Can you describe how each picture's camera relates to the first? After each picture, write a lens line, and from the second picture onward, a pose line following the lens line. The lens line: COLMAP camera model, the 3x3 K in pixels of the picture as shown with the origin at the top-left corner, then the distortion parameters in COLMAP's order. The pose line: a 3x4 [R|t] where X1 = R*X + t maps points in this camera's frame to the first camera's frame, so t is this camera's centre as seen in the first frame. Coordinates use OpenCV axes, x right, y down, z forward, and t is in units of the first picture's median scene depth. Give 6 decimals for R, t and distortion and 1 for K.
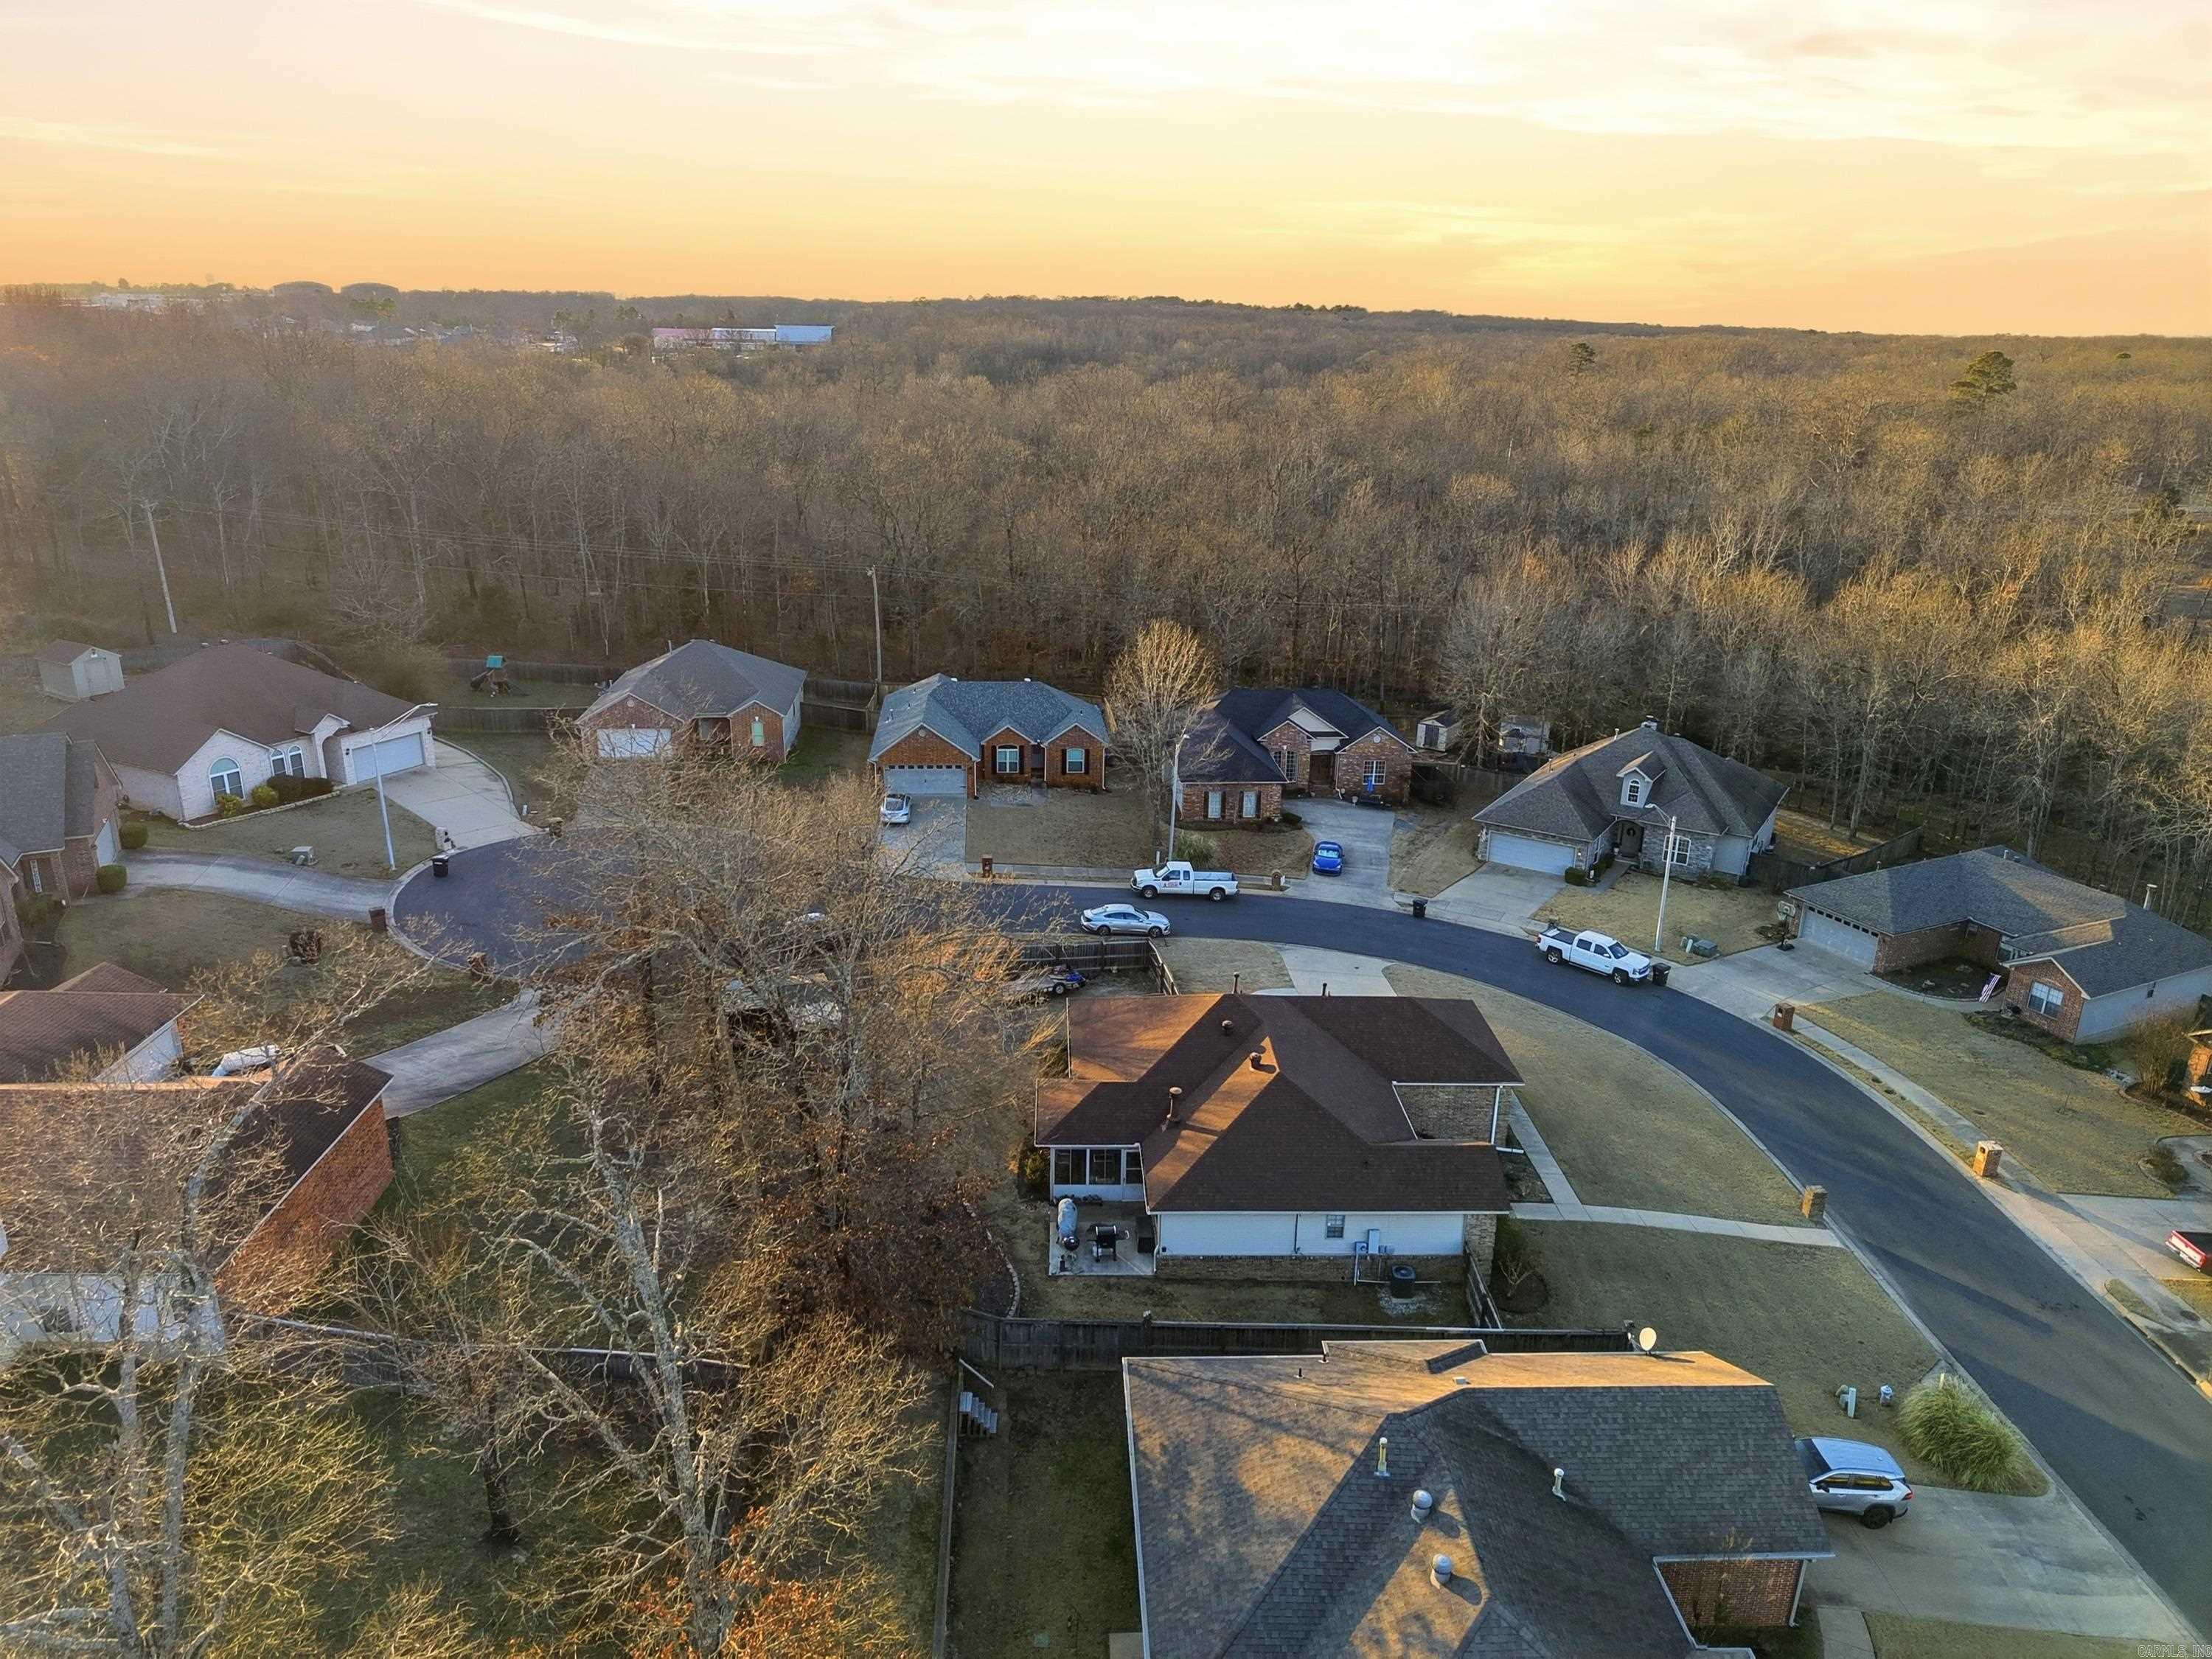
lens RADIAL K [[1442.5, 0, 1106.1], [0, 1442.5, 853.5], [0, 0, 1]] dist [0.094609, -0.155088]
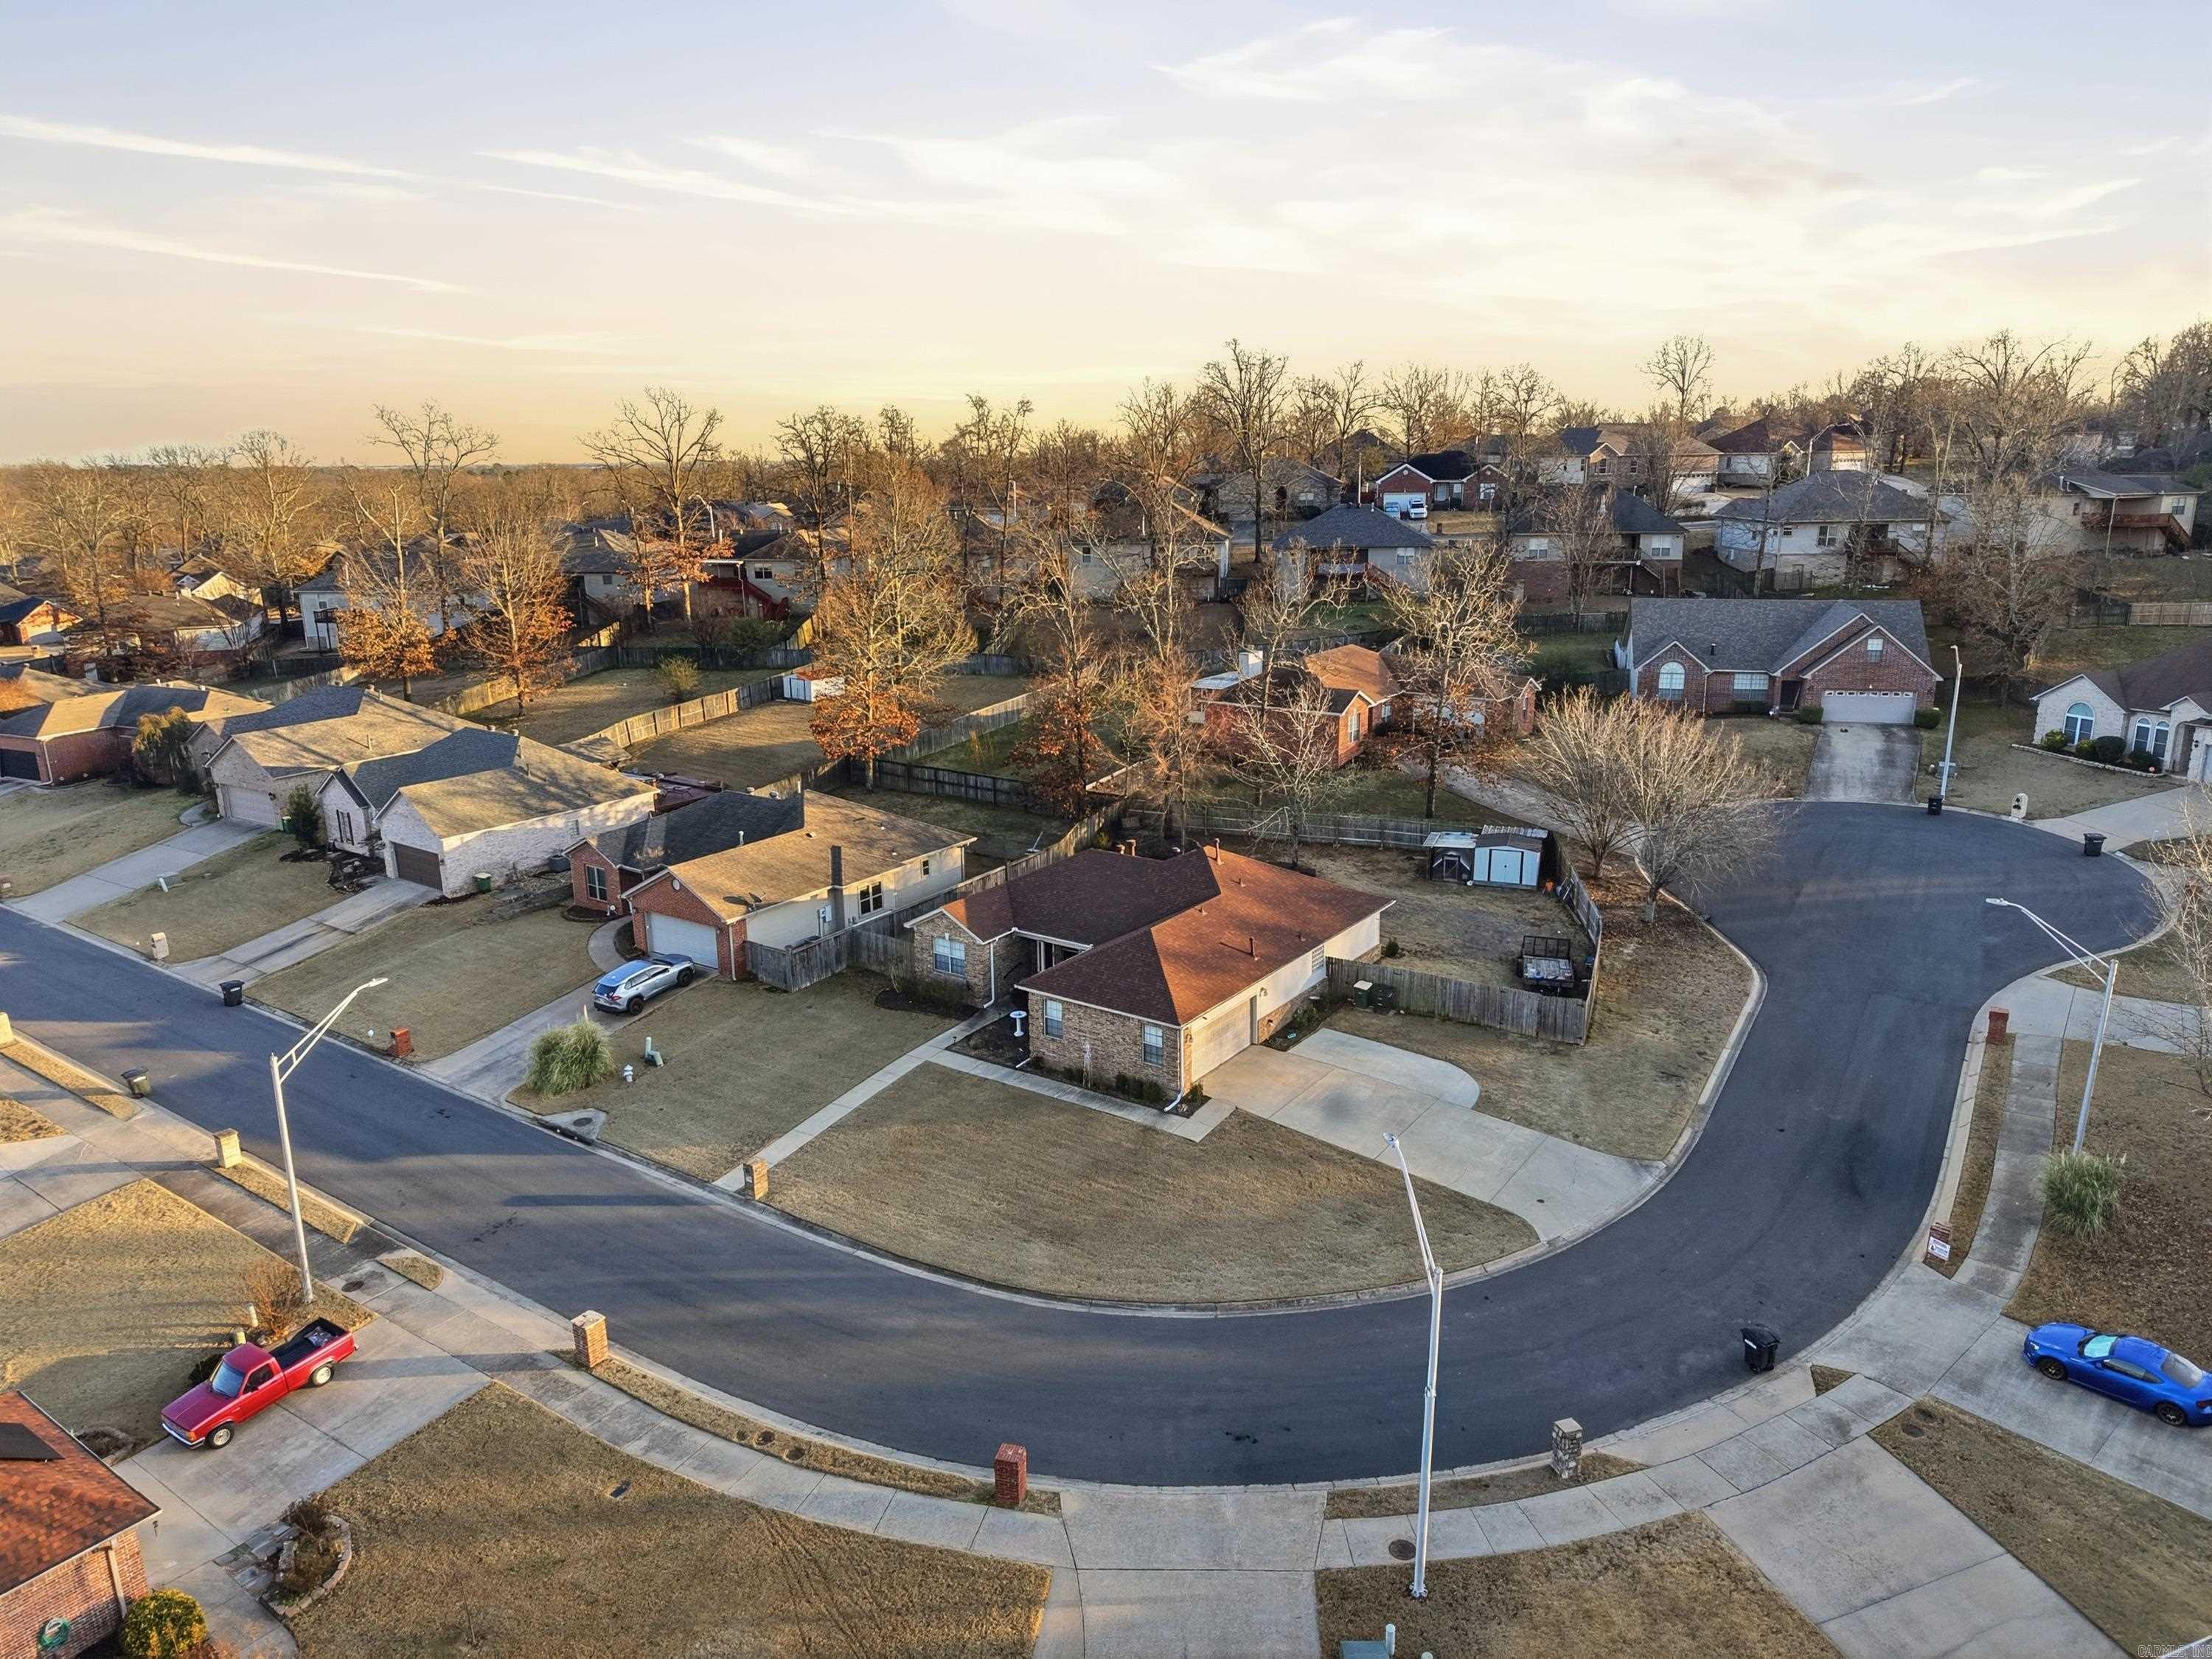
lens RADIAL K [[1461.9, 0, 1112.2], [0, 1461.9, 825.5], [0, 0, 1]] dist [0.067679, -0.091530]
pose [[-0.602557, 0.189534, -0.775243, 0.664026], [-0.265111, 0.868692, 0.418438, -0.244360], [0.752756, 0.457658, -0.473189, 0.984399]]
